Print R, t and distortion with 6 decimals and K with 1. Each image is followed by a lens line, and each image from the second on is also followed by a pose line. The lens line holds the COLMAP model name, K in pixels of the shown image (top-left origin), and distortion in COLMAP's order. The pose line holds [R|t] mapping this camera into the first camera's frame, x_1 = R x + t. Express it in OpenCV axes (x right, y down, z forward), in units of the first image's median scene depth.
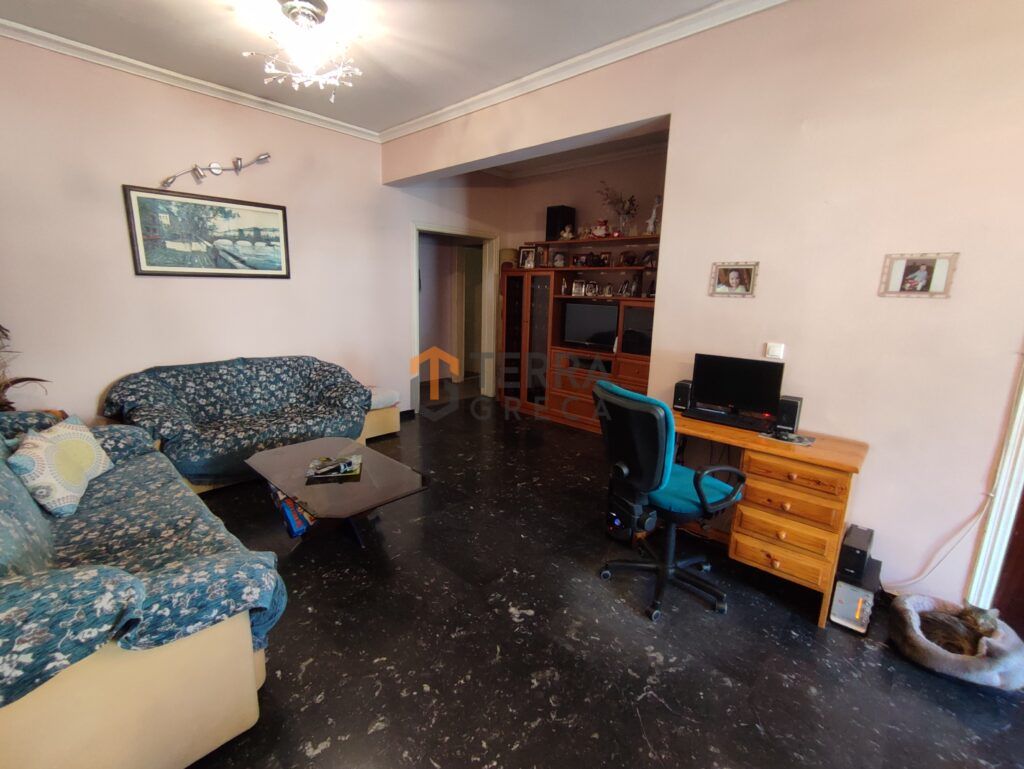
lens RADIAL K [[453.6, 0, 511.3], [0, 453.6, 390.5], [0, 0, 1]] dist [-0.017283, 0.011549]
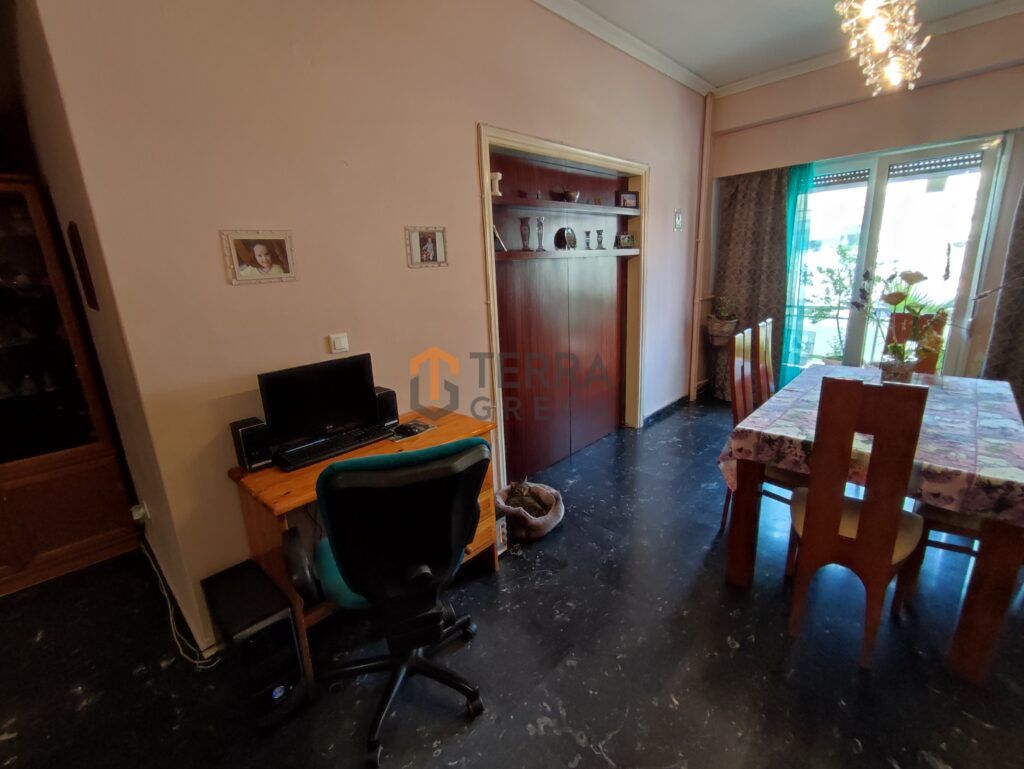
lens RADIAL K [[461.3, 0, 508.7], [0, 461.3, 383.0], [0, 0, 1]] dist [-0.015956, 0.000242]
pose [[0.017062, -0.287698, 0.957569, -0.183900], [0.260223, 0.925982, 0.273571, -0.138641], [-0.965398, 0.244514, 0.090665, 0.536651]]
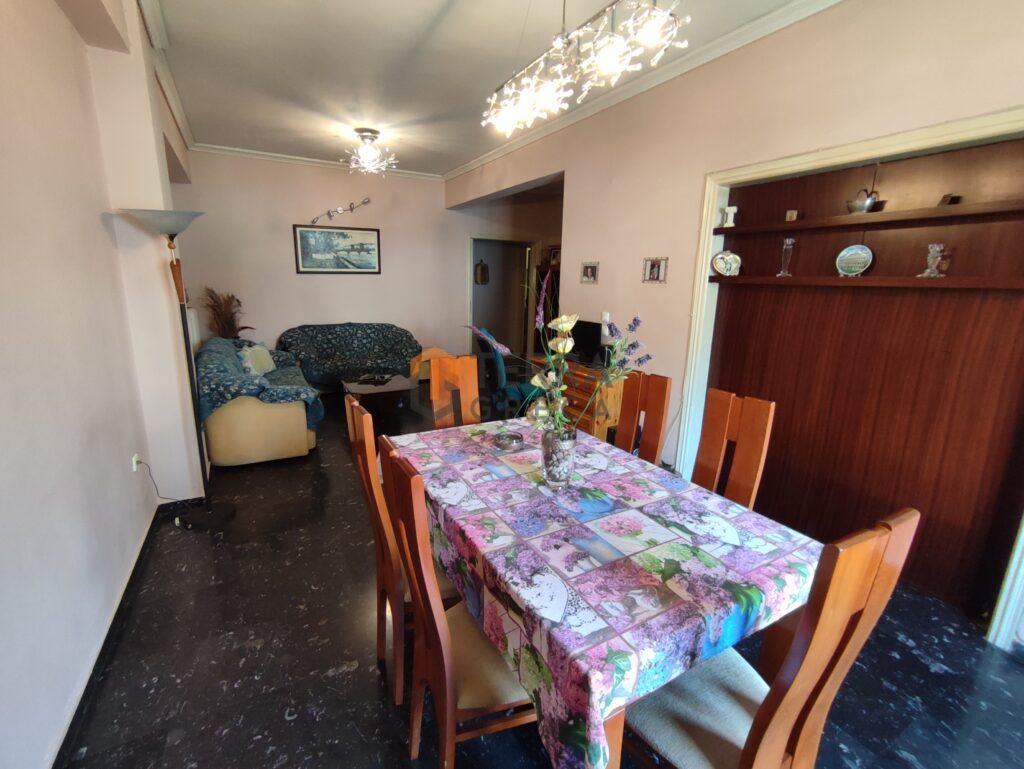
lens RADIAL K [[453.7, 0, 509.1], [0, 453.7, 384.2], [0, 0, 1]] dist [-0.019634, 0.011270]
pose [[0.951543, 0.063300, -0.300930, 0.625249], [-0.061790, 0.997983, 0.014543, 0.123278], [0.301244, 0.004757, 0.953535, -0.533112]]
